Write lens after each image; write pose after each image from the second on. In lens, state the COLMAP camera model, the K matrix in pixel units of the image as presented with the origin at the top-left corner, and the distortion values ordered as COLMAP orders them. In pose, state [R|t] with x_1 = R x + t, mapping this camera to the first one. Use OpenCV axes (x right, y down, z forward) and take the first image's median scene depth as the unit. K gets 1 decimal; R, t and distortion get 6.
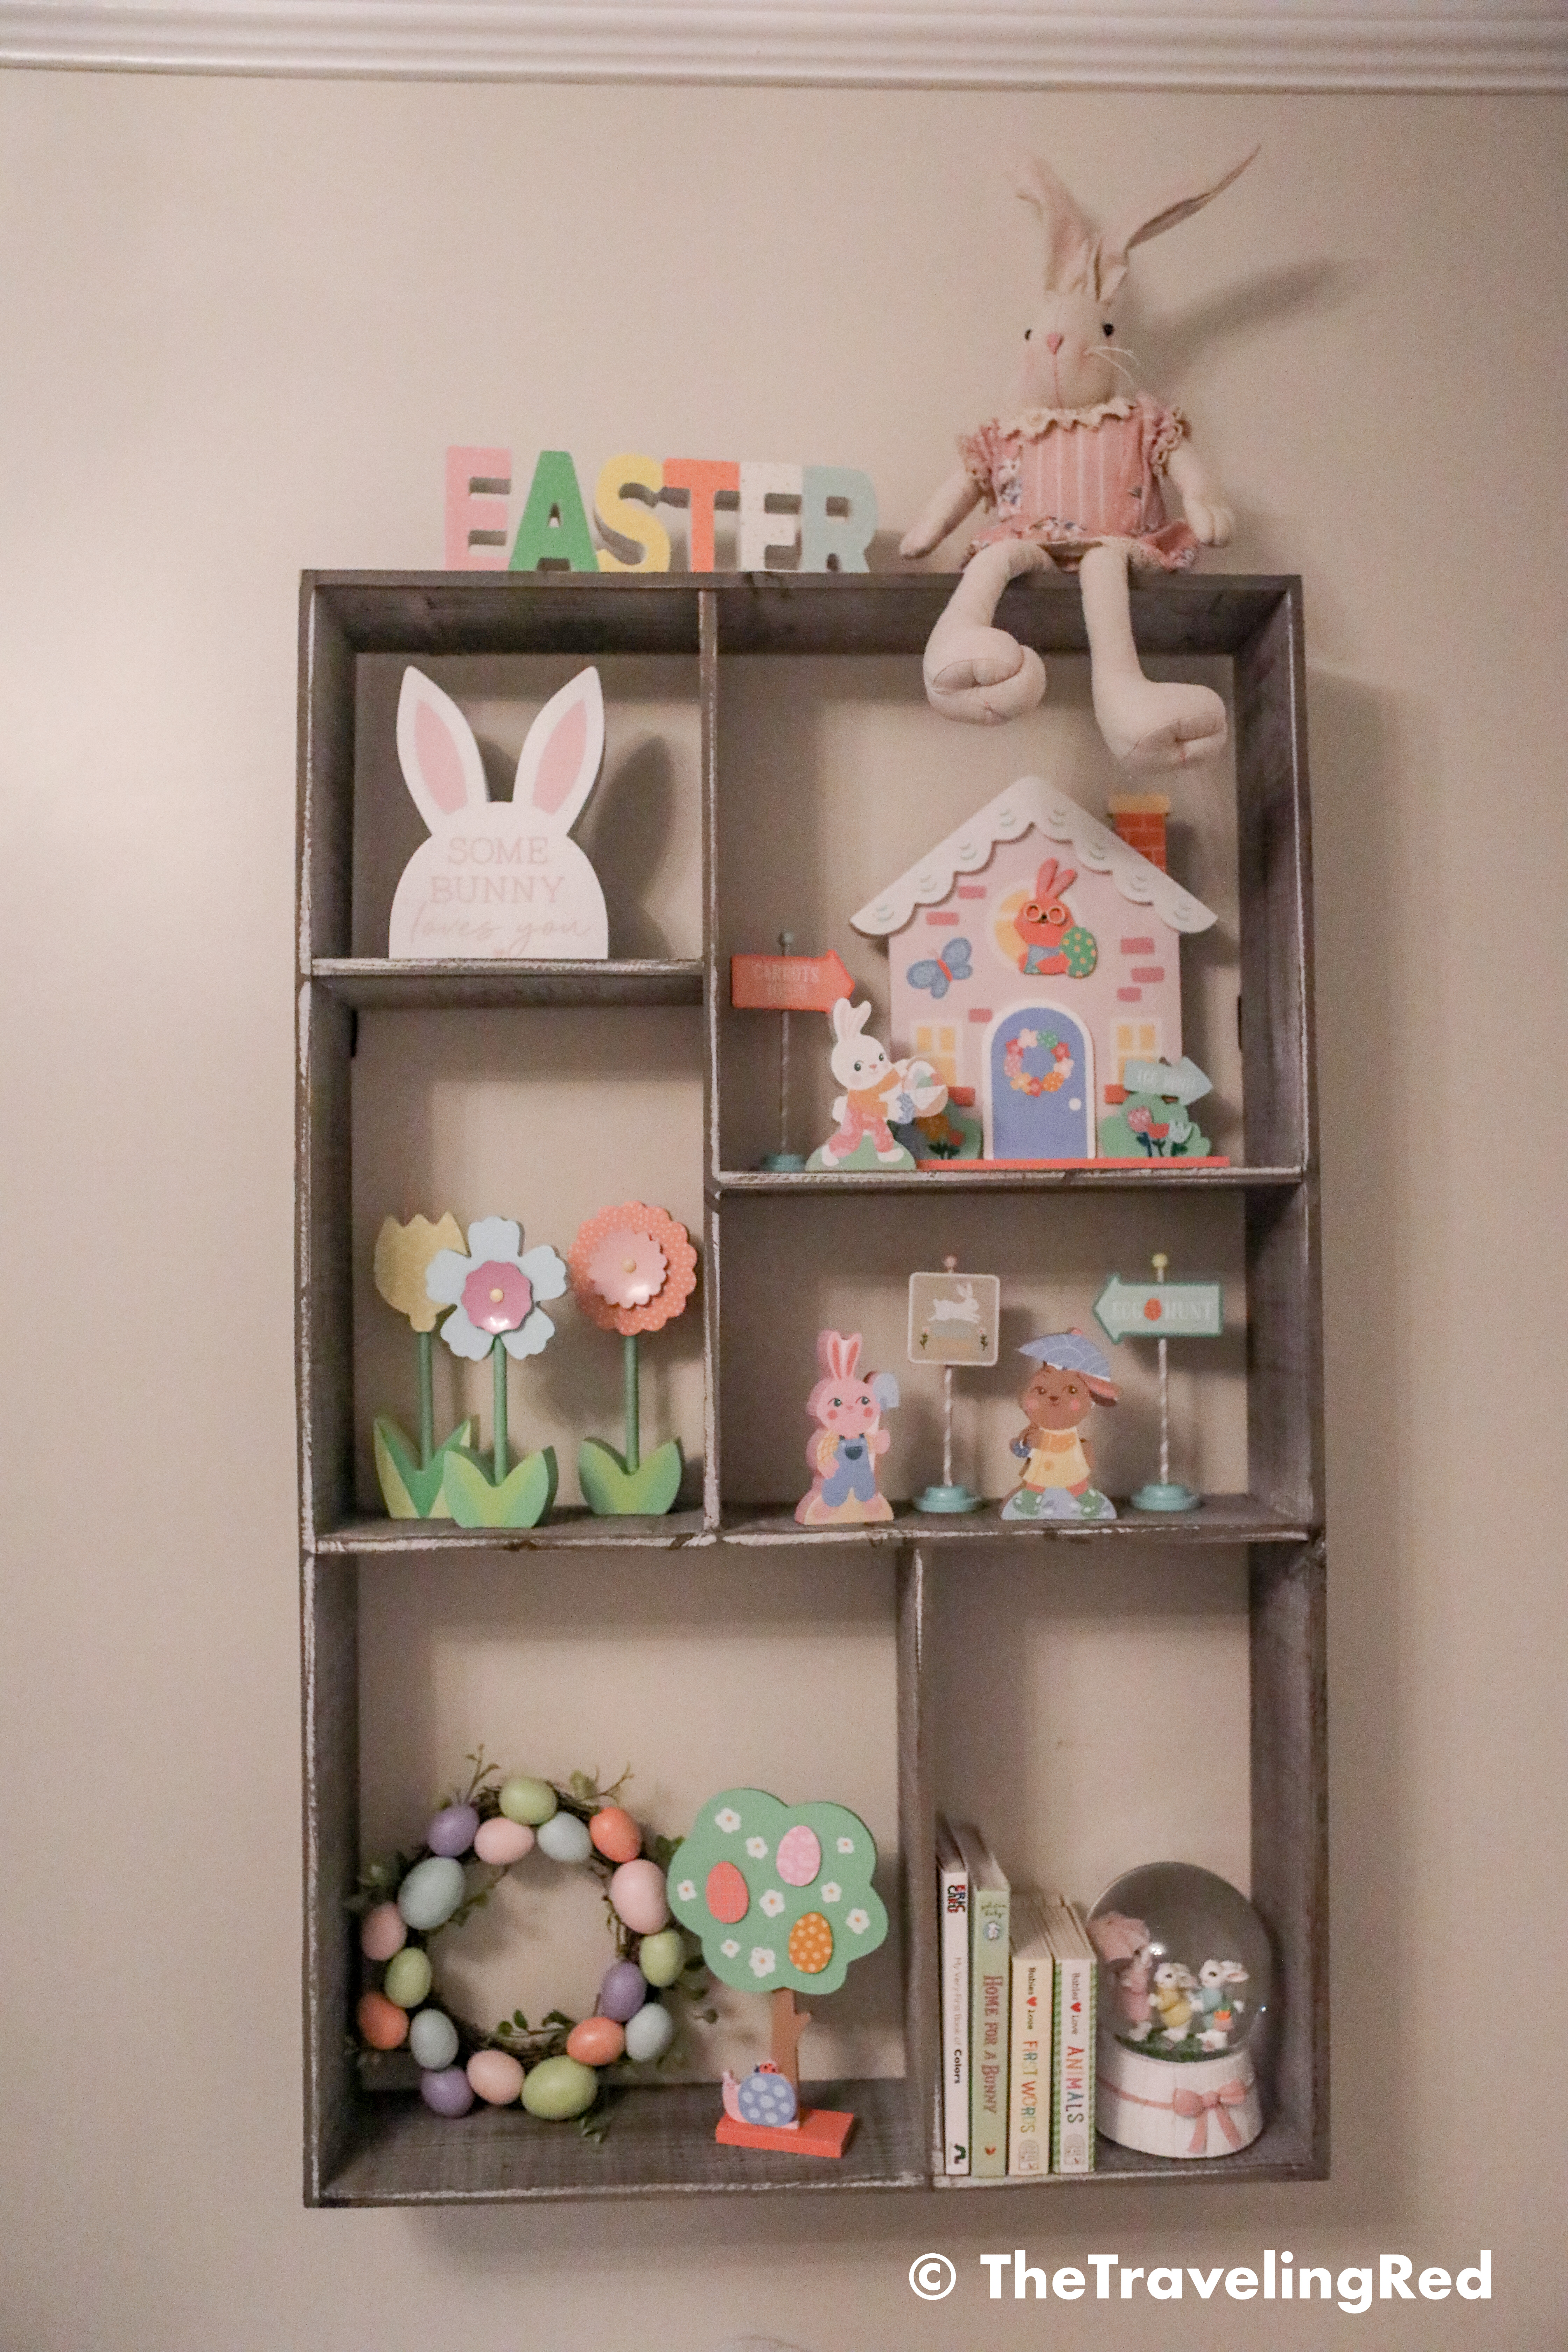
lens RADIAL K [[1889.4, 0, 786.8], [0, 1889.4, 1186.9], [0, 0, 1]] dist [-0.104345, 0.129201]
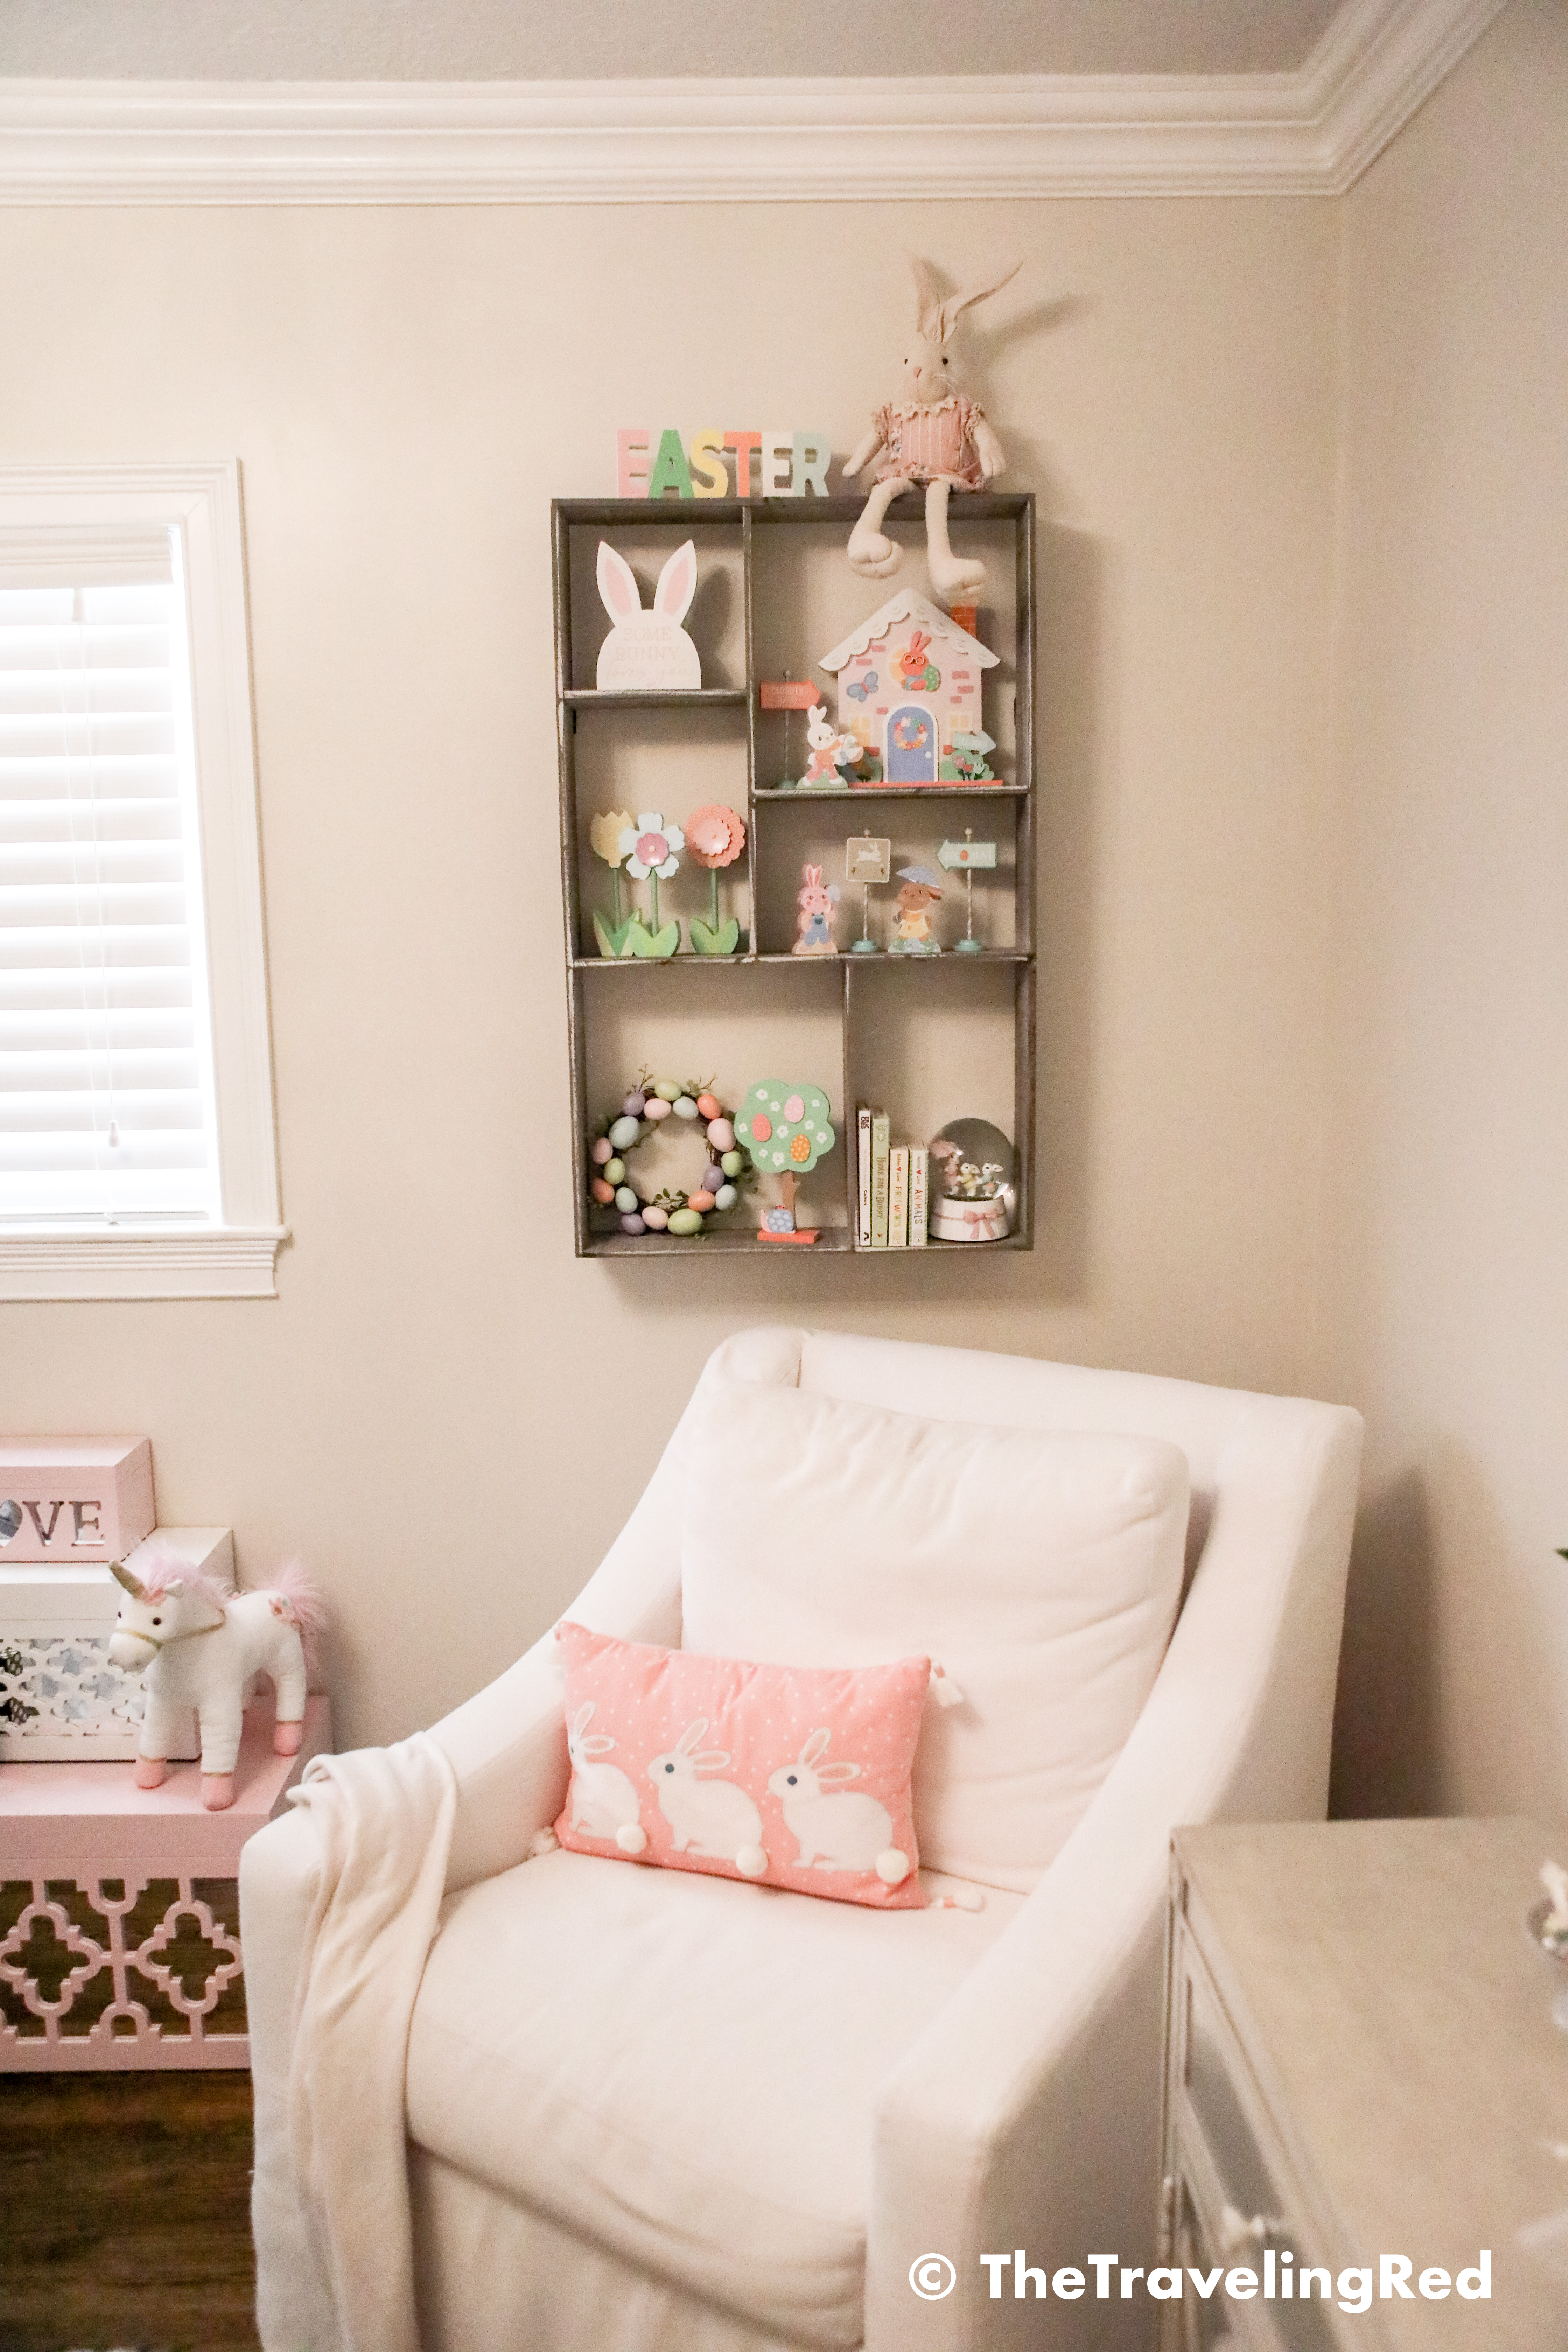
lens RADIAL K [[1889.4, 0, 786.8], [0, 1889.4, 1186.9], [0, 0, 1]] dist [-0.104345, 0.129201]
pose [[0.999662, -0.001862, -0.025929, 0.053087], [0.007108, 0.979001, 0.203732, -0.001146], [0.025005, -0.203848, 0.978683, -1.143305]]
